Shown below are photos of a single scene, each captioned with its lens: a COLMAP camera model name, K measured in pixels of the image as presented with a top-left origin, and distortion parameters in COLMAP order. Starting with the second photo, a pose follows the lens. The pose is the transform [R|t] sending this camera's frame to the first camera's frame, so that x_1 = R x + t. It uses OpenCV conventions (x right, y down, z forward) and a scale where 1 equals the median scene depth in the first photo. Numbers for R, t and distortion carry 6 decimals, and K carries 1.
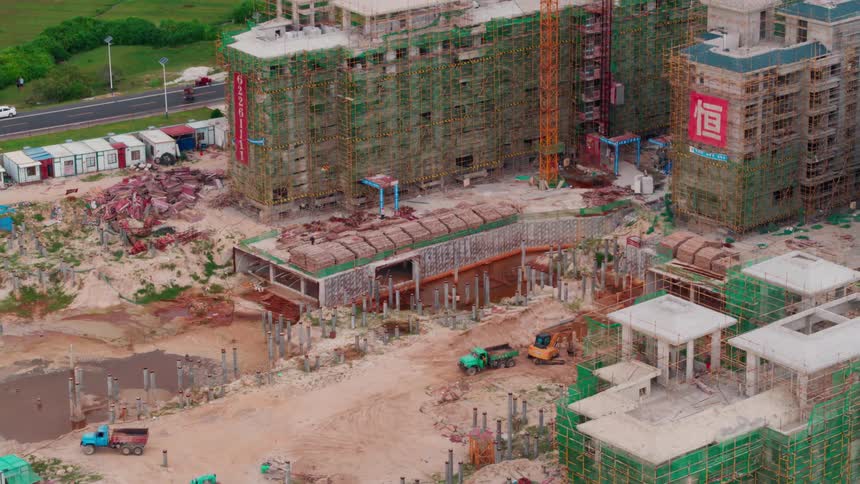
lens RADIAL K [[2267.6, 0, 433.5], [0, 2267.6, 239.2], [0, 0, 1]] dist [0.121431, 0.000000]
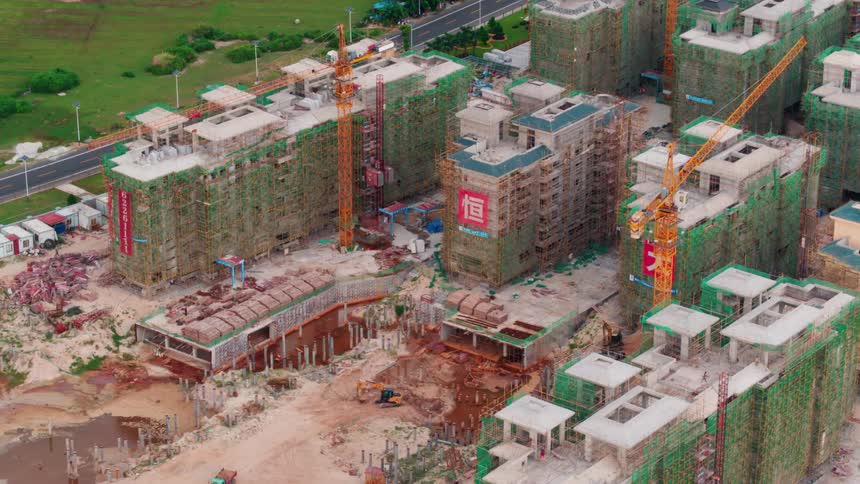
lens RADIAL K [[2267.6, 0, 428.0], [0, 2267.6, 244.3], [0, 0, 1]] dist [0.121431, 0.000000]
pose [[0.978032, -0.070205, 0.196276, -0.179400], [0.055595, 0.995324, 0.078984, -0.140532], [-0.200904, -0.066336, 0.977362, -0.355533]]
